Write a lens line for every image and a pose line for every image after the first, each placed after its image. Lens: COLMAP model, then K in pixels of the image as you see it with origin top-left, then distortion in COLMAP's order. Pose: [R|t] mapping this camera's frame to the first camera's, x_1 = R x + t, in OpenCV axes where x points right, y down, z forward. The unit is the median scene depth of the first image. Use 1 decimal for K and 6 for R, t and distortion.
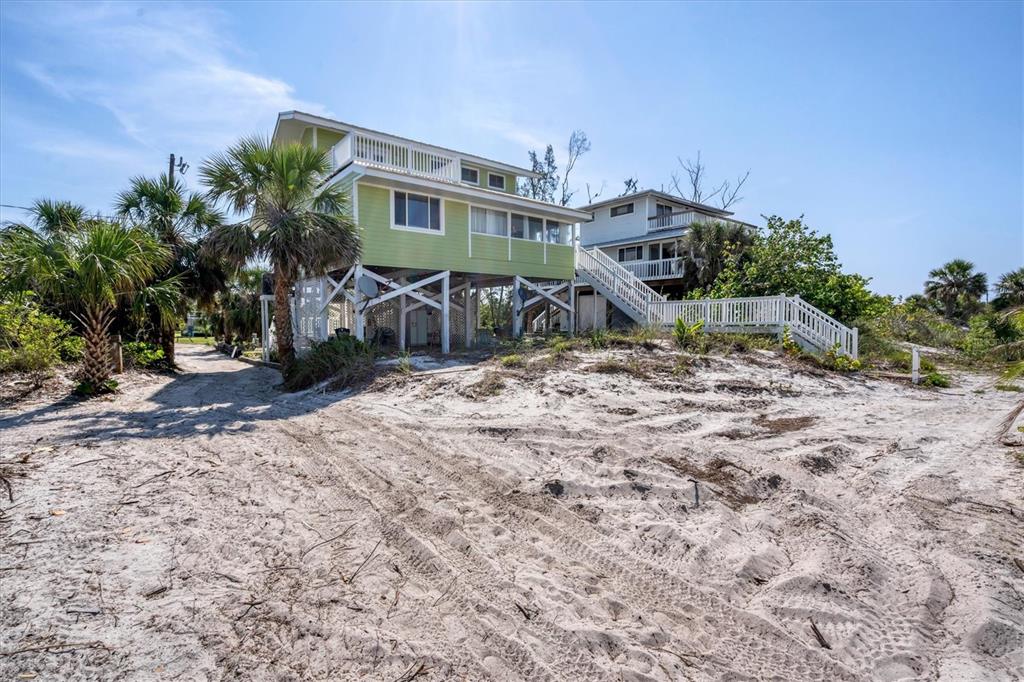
lens RADIAL K [[472.4, 0, 511.3], [0, 472.4, 327.1], [0, 0, 1]] dist [-0.003236, -0.000643]
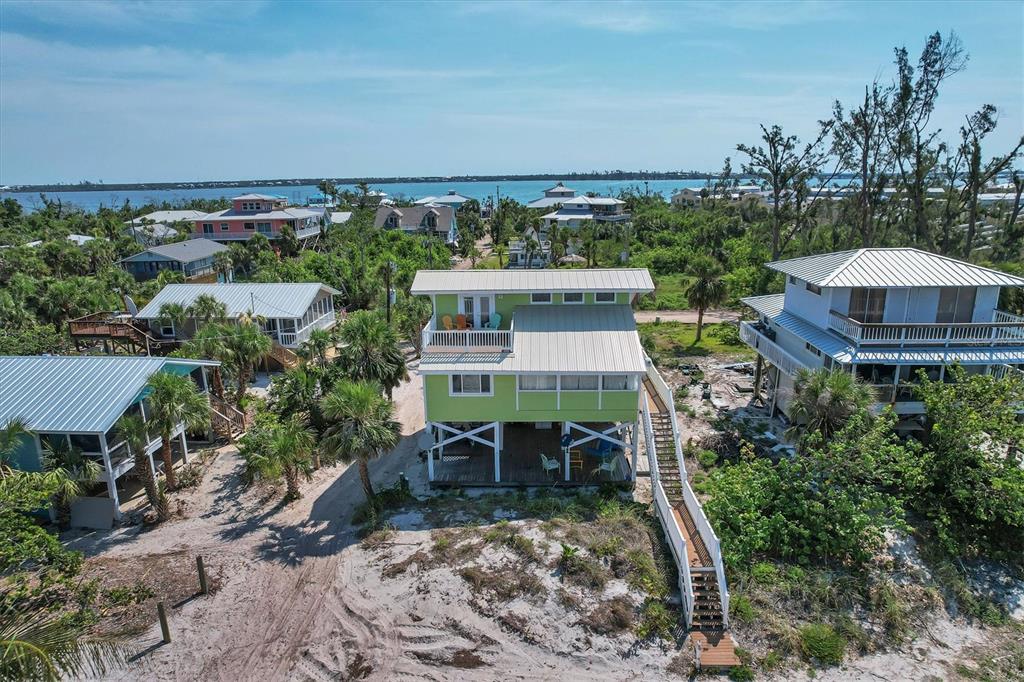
lens RADIAL K [[651.6, 0, 509.4], [0, 651.6, 356.0], [0, 0, 1]] dist [-0.078694, 0.070561]
pose [[0.762260, 0.168680, -0.624905, 0.757137], [0.002318, 0.964729, 0.263235, -0.595949], [0.647267, -0.202102, 0.734983, -0.195948]]
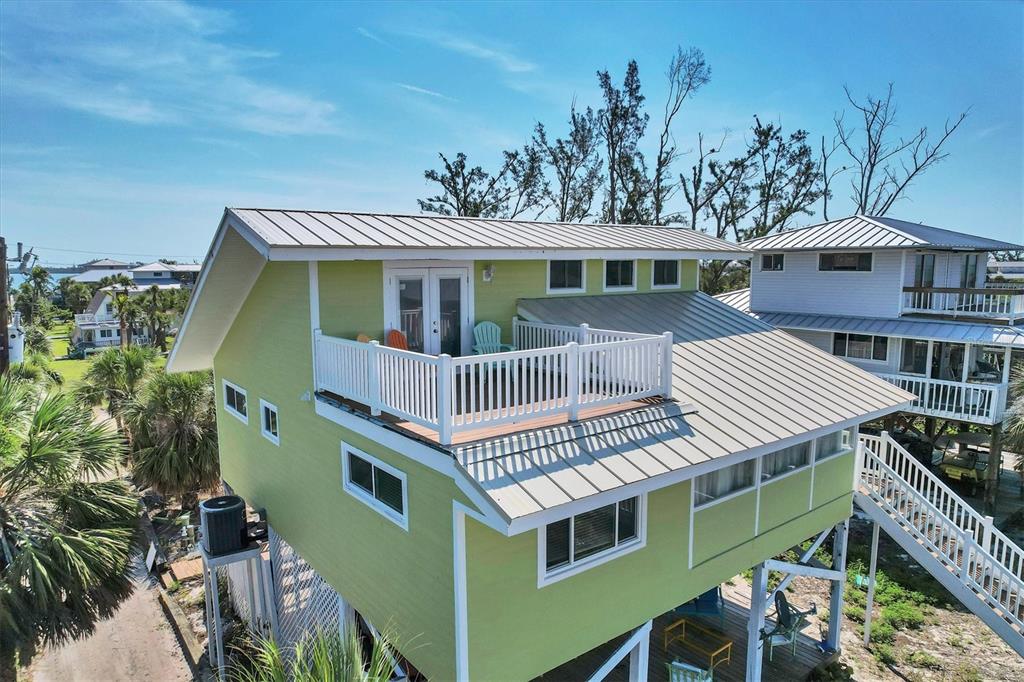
lens RADIAL K [[651.6, 0, 509.4], [0, 651.6, 356.0], [0, 0, 1]] dist [-0.078694, 0.070561]
pose [[0.999864, 0.000842, -0.016497, -0.195646], [0.001270, 0.991832, 0.127547, -0.335532], [0.016470, -0.127551, 0.991695, 0.359765]]
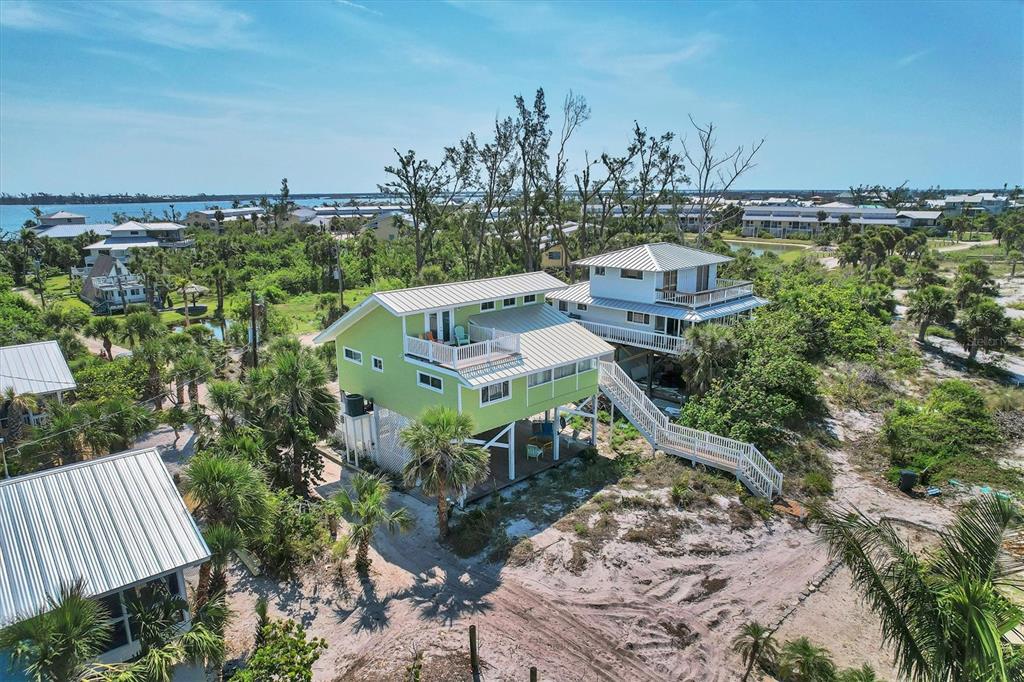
lens RADIAL K [[651.6, 0, 509.4], [0, 651.6, 356.0], [0, 0, 1]] dist [-0.078694, 0.070561]
pose [[0.996289, -0.024750, 0.082441, -0.233904], [0.004688, 0.971949, 0.235144, -0.587489], [-0.085948, -0.233885, 0.968458, -0.611917]]
